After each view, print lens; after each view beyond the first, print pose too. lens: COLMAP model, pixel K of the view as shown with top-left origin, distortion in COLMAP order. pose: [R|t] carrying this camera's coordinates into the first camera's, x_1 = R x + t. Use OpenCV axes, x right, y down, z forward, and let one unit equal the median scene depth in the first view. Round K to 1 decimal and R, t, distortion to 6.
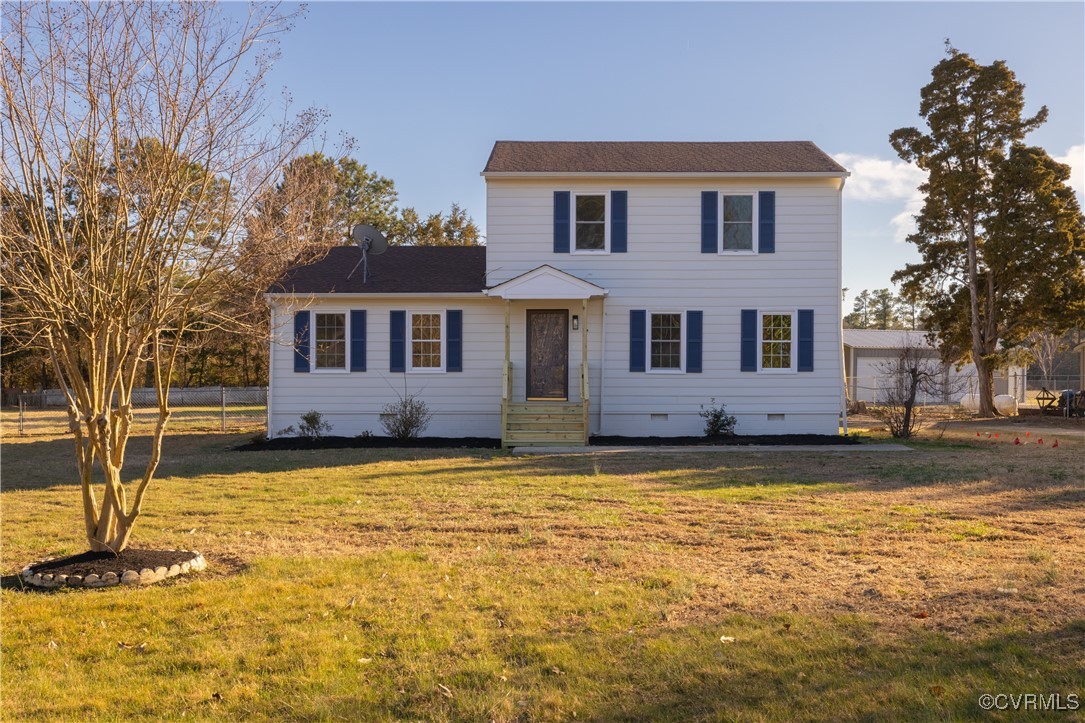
lens RADIAL K [[1045.2, 0, 598.9], [0, 1045.2, 399.4], [0, 0, 1]] dist [-0.002529, 0.000000]
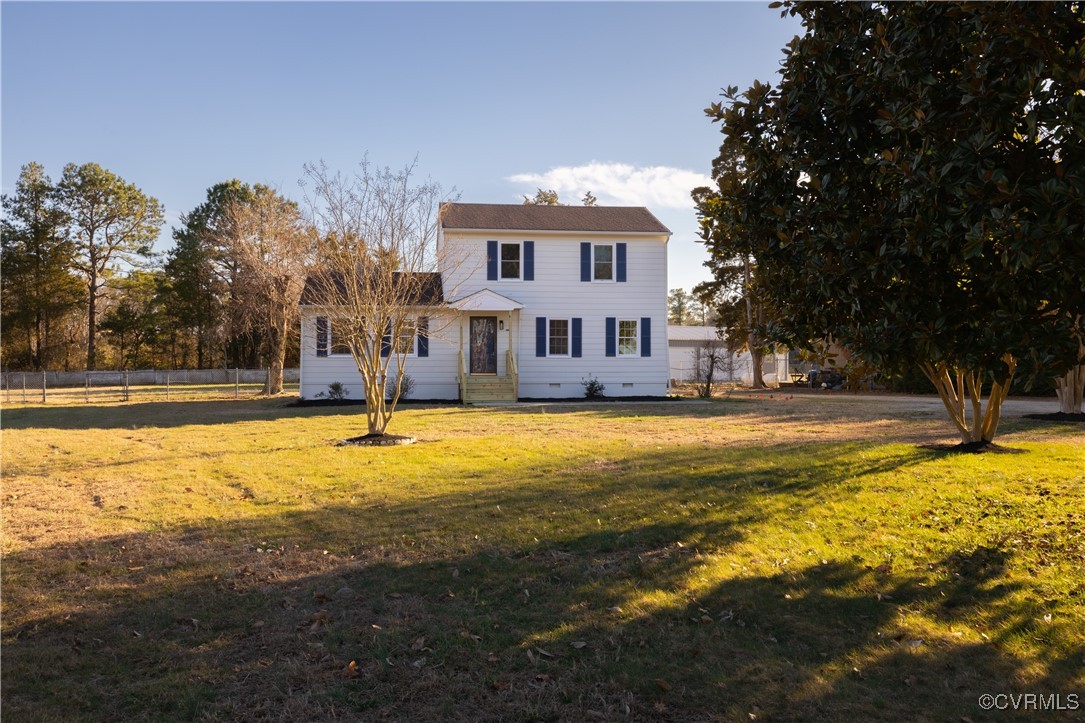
lens RADIAL K [[1045.2, 0, 540.4], [0, 1045.2, 357.7], [0, 0, 1]] dist [-0.002529, 0.000000]
pose [[0.989943, 0.000227, 0.141469, -0.184826], [0.003708, 0.999614, -0.027550, 0.018066], [-0.141421, 0.027797, 0.989559, -0.546816]]
